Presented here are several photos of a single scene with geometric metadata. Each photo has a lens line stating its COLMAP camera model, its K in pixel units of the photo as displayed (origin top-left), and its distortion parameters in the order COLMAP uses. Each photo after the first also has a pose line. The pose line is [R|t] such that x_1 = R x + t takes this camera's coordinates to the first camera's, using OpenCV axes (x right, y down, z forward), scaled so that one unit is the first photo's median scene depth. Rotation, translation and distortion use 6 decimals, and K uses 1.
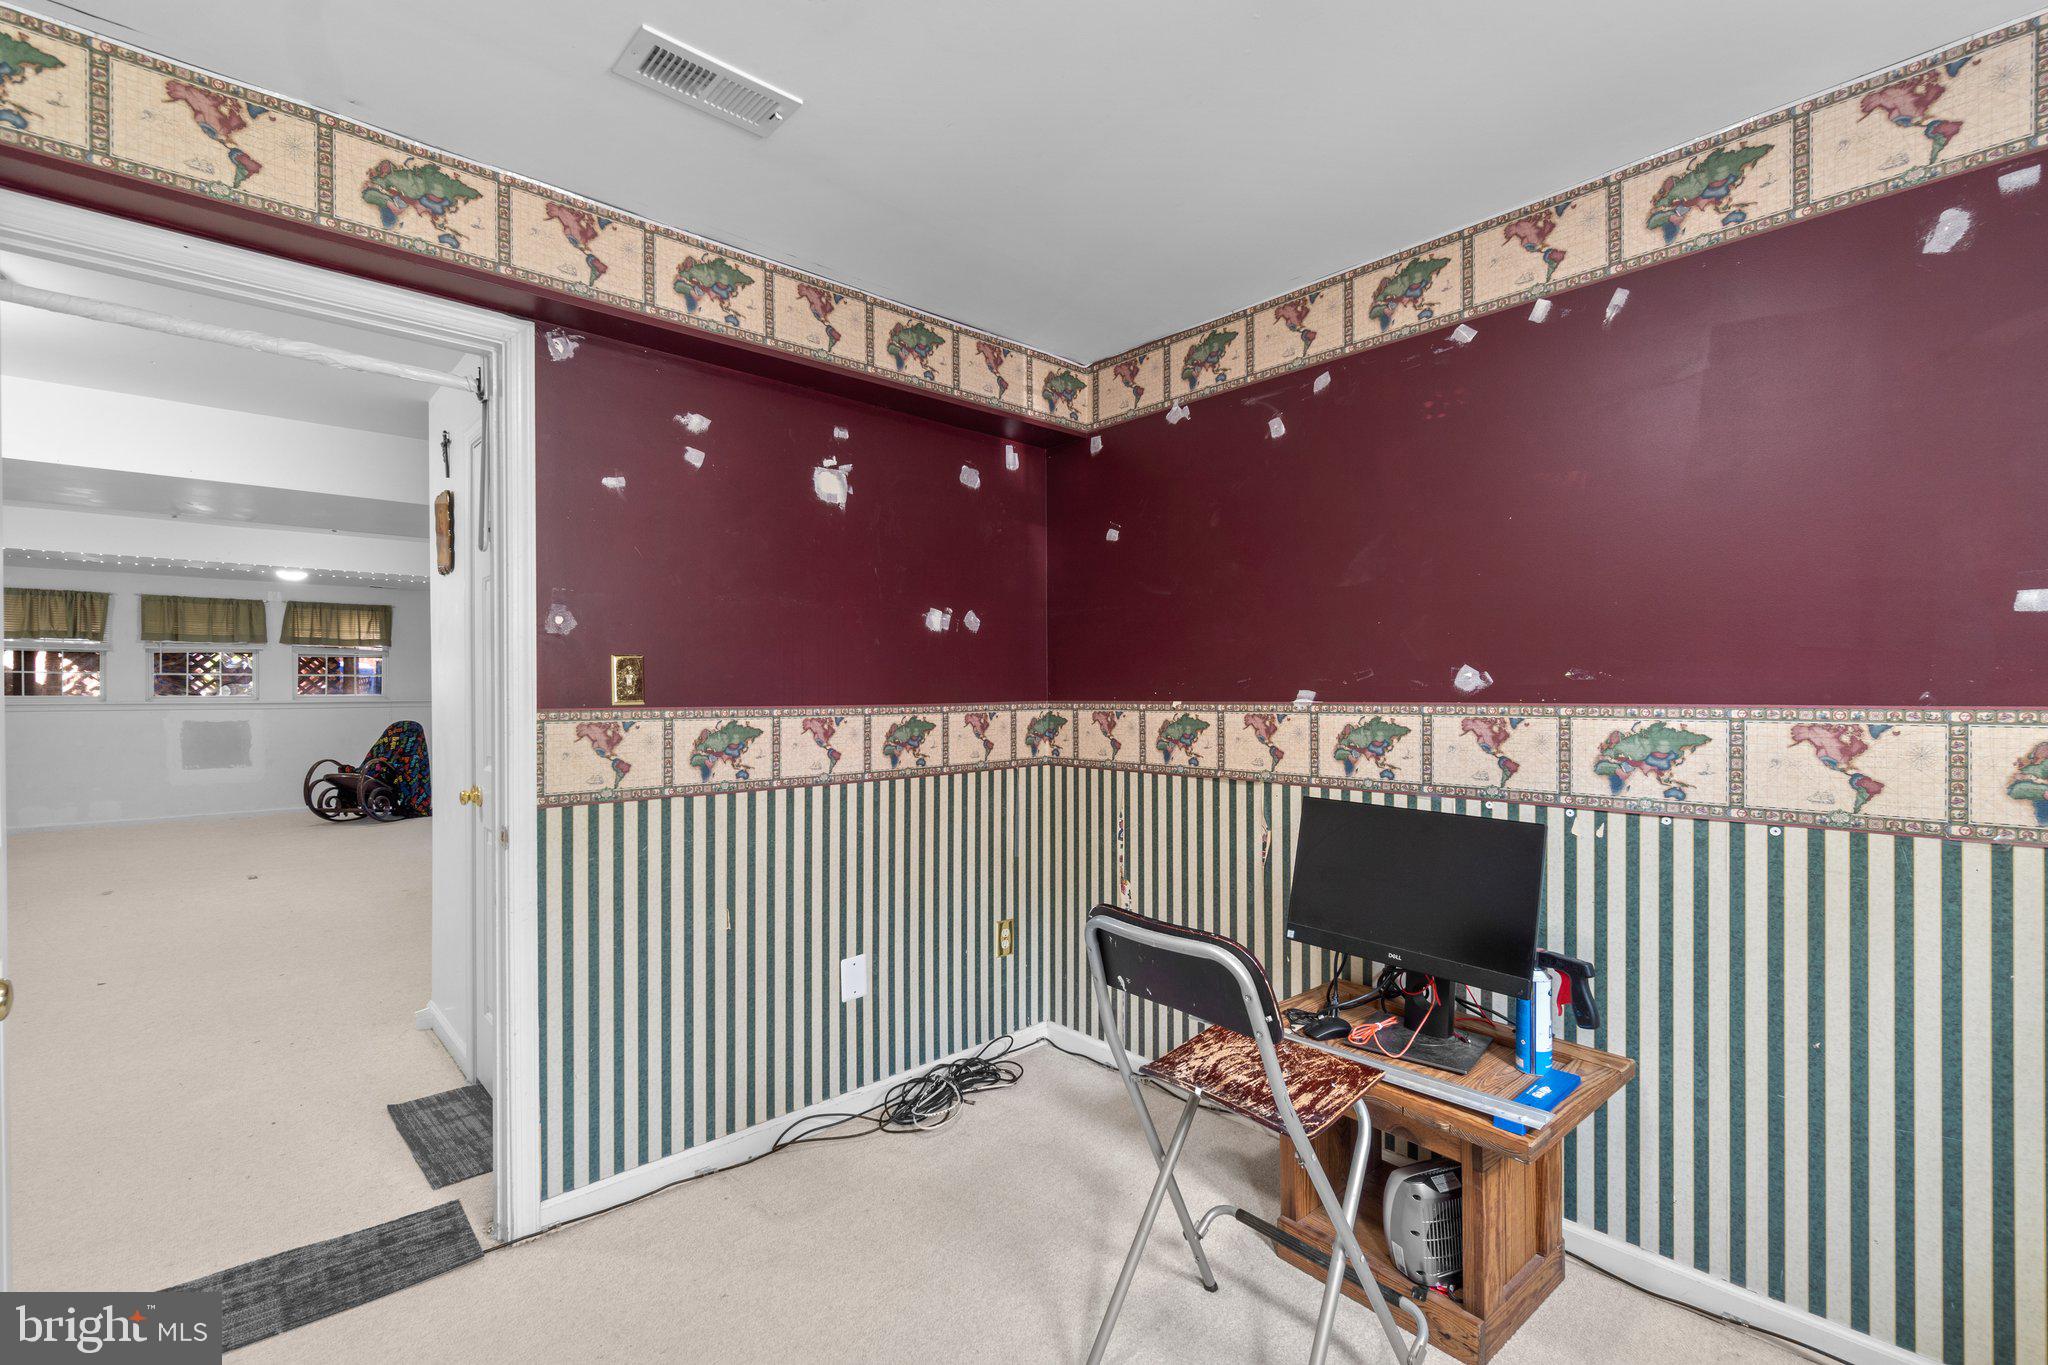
lens RADIAL K [[911.4, 0, 1015.4], [0, 911.4, 691.2], [0, 0, 1]] dist [-0.001732, 0.000684]
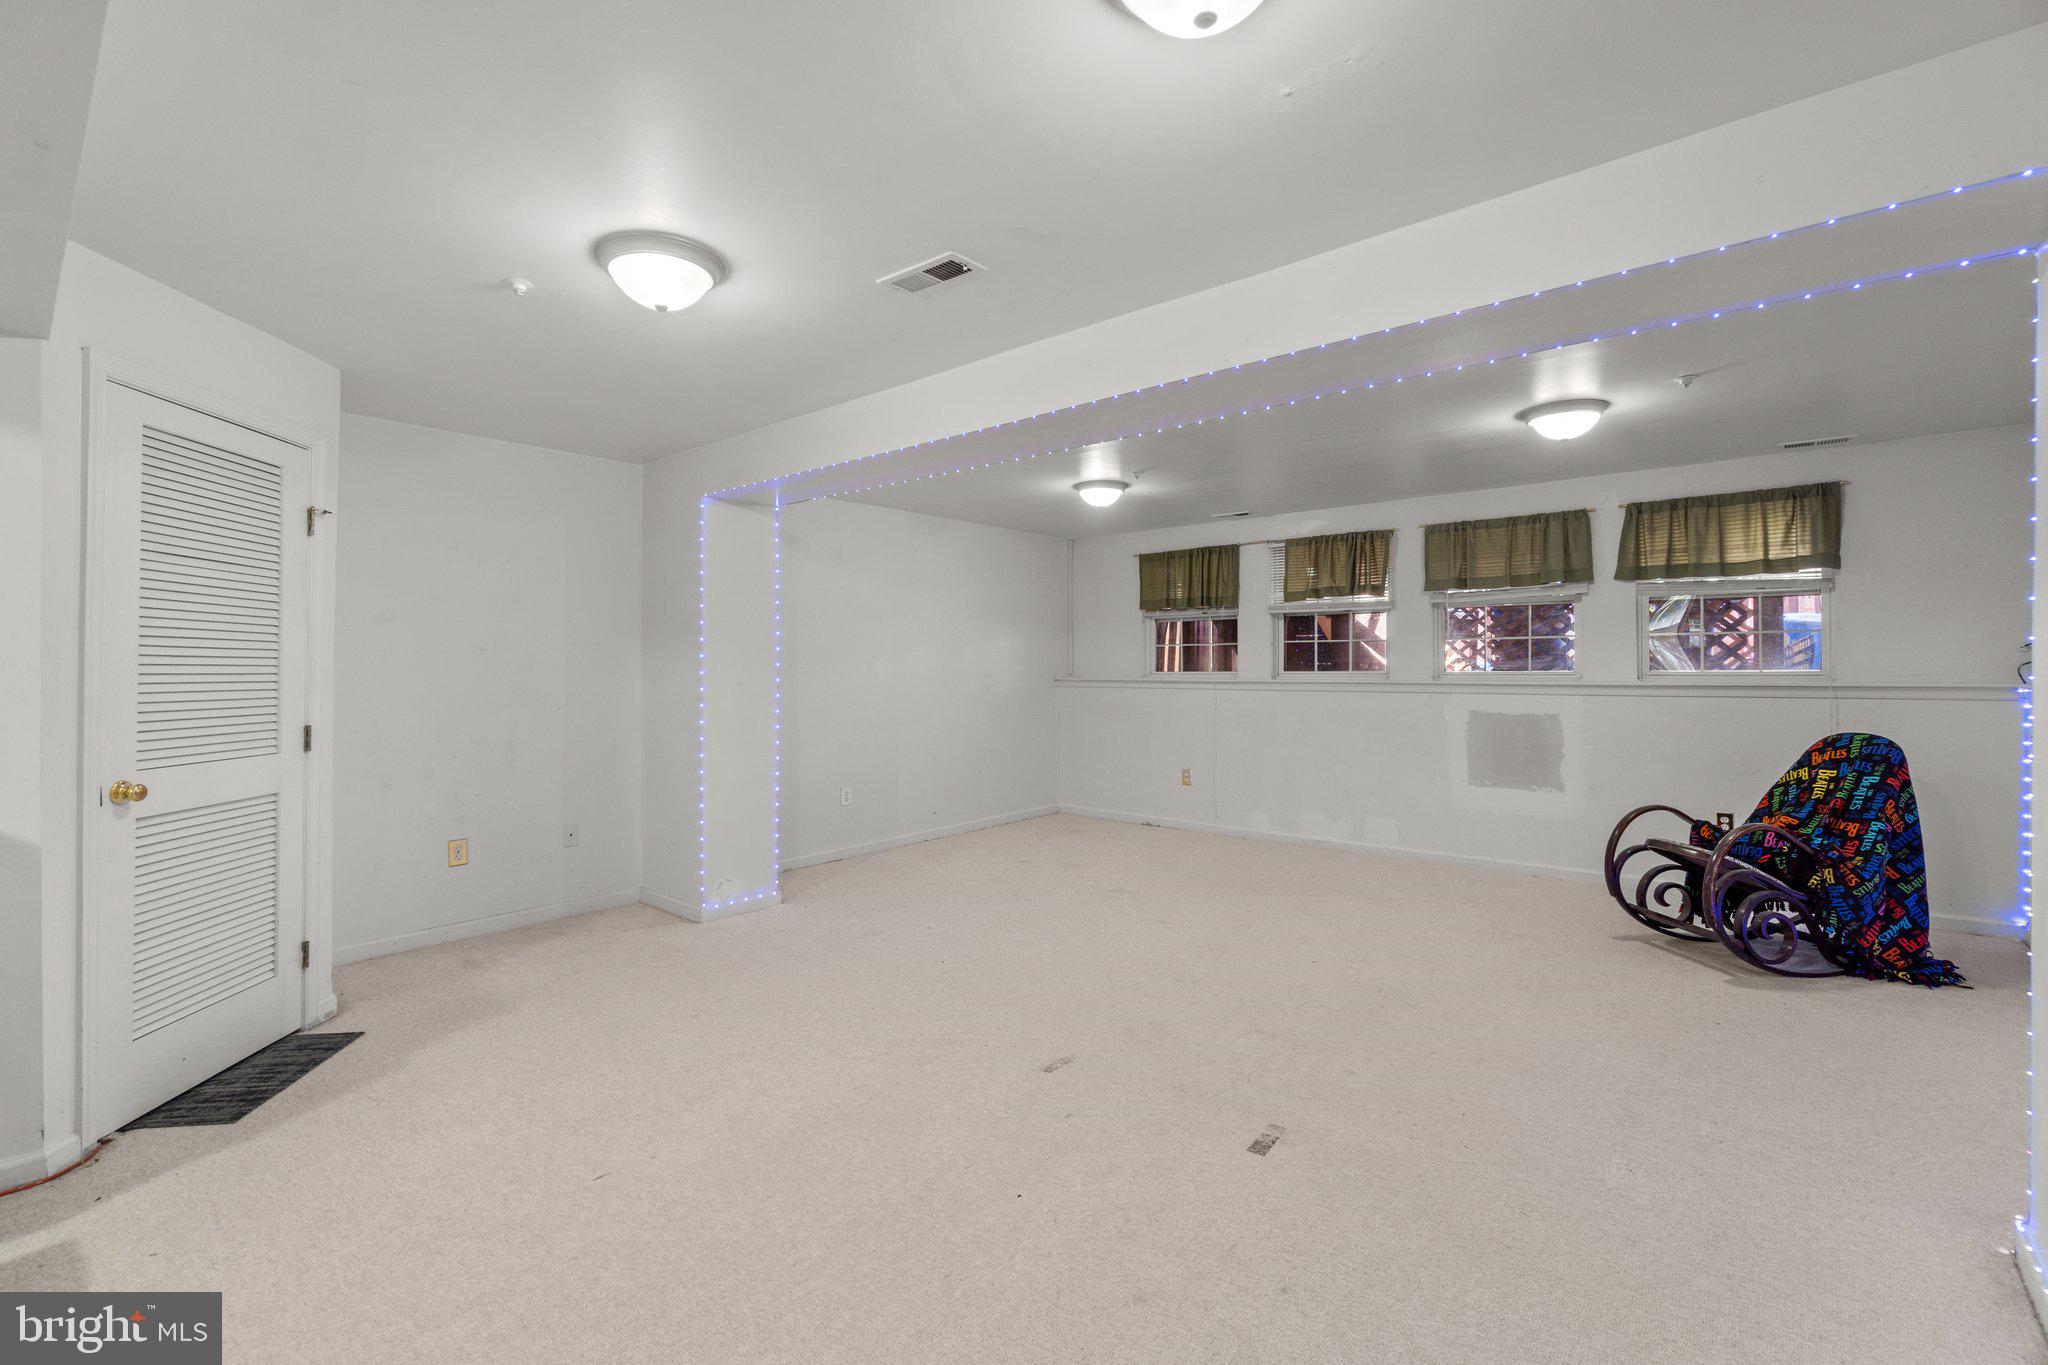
lens RADIAL K [[882.4, 0, 1002.6], [0, 882.4, 671.2], [0, 0, 1]] dist [0.001724, -0.000674]
pose [[0.137783, 0.007573, -0.990433, -0.326549], [0.005333, 0.999951, 0.008388, -0.002591], [0.990448, -0.006438, 0.137736, 0.567453]]
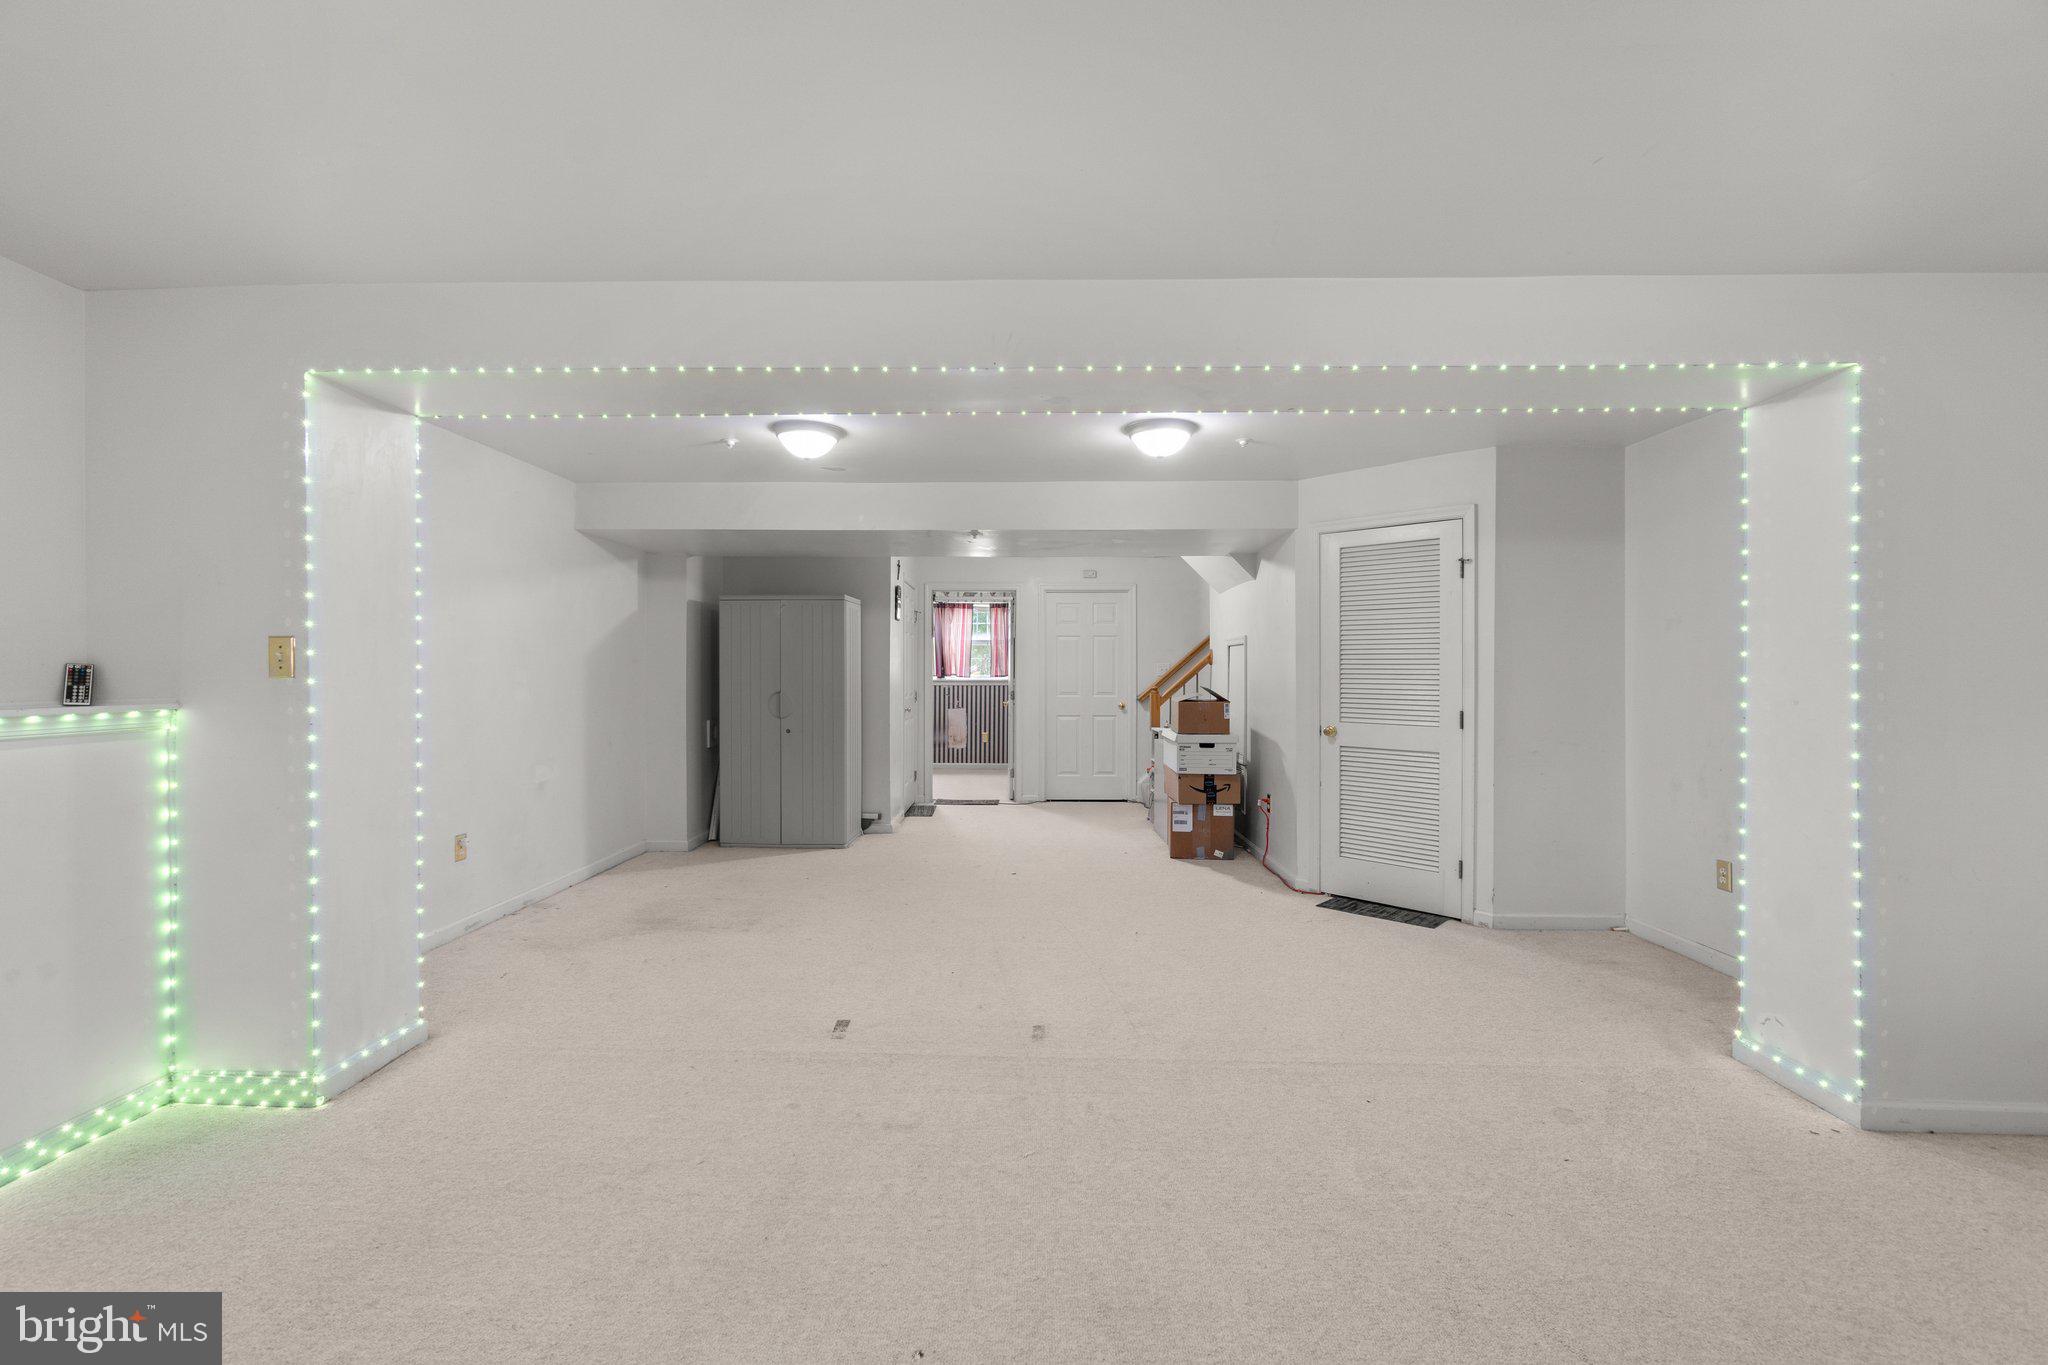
lens RADIAL K [[919.6, 0, 984.8], [0, 919.6, 685.9], [0, 0, 1]] dist [0.002407, 0.000921]
pose [[-0.718541, -0.010204, 0.695410, -0.870707], [-0.003729, 0.999935, 0.010820, 0.001324], [-0.695475, 0.005181, -0.718532, 0.903157]]
